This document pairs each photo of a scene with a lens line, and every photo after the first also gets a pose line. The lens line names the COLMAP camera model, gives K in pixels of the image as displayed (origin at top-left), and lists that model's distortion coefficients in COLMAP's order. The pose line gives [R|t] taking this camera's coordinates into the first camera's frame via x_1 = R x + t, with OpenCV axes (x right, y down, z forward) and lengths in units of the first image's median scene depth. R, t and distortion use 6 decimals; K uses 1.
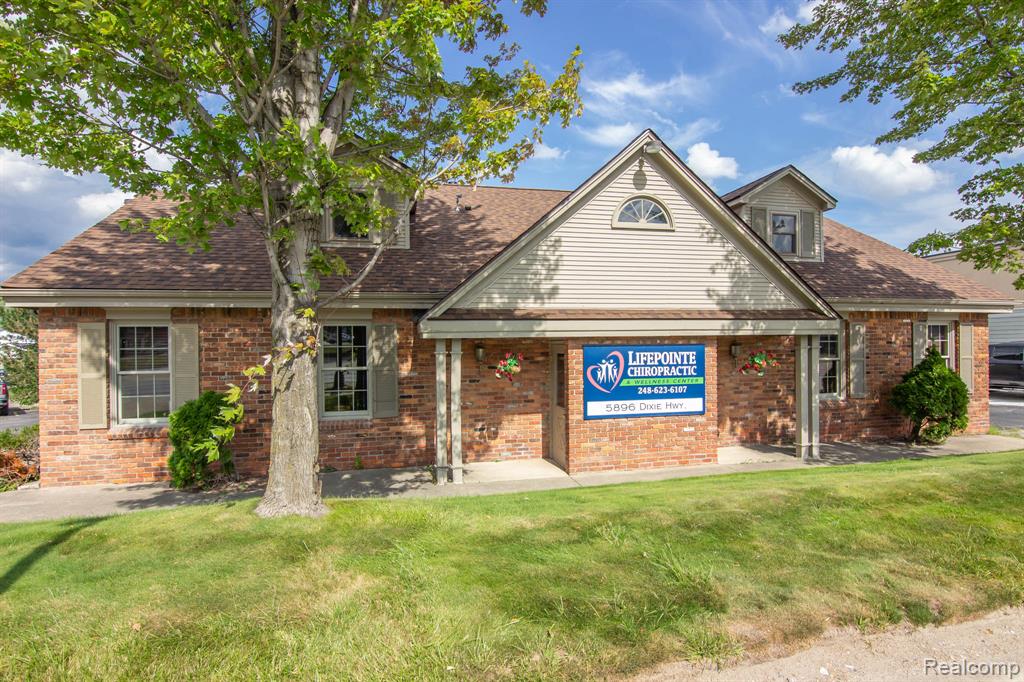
lens RADIAL K [[542.8, 0, 512.5], [0, 542.8, 339.7], [0, 0, 1]] dist [-0.022205, -0.001049]
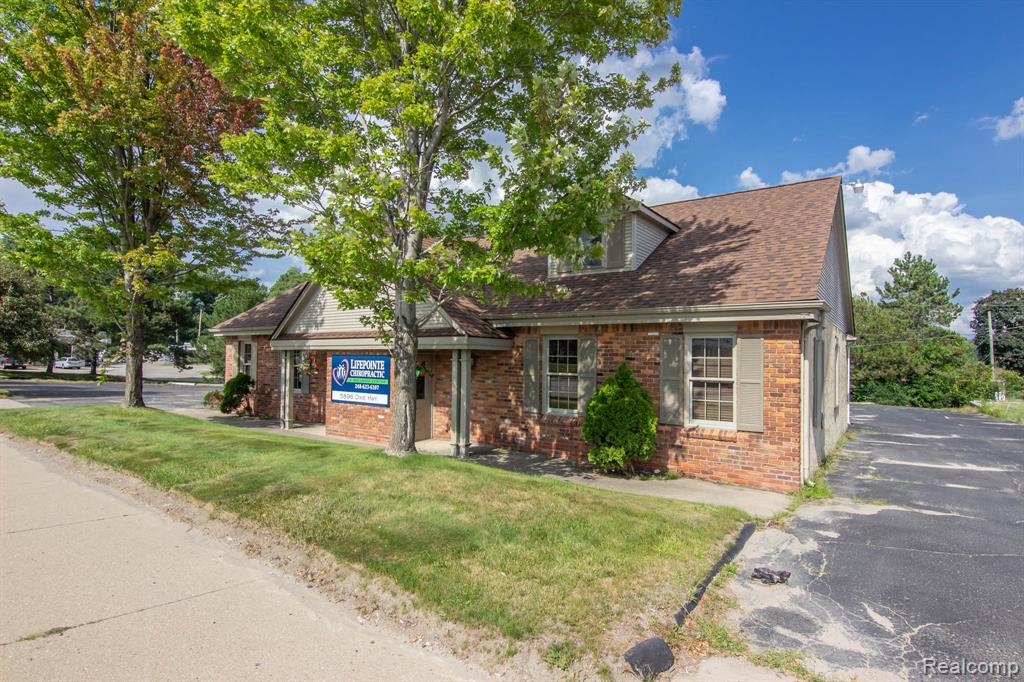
lens RADIAL K [[542.8, 0, 512.0], [0, 542.8, 337.1], [0, 0, 1]] dist [-0.022205, -0.001049]
pose [[0.648299, -0.010340, -0.761316, 1.600883], [-0.008830, 0.999738, -0.021097, -0.012636], [0.761335, 0.020399, 0.648038, 0.351510]]
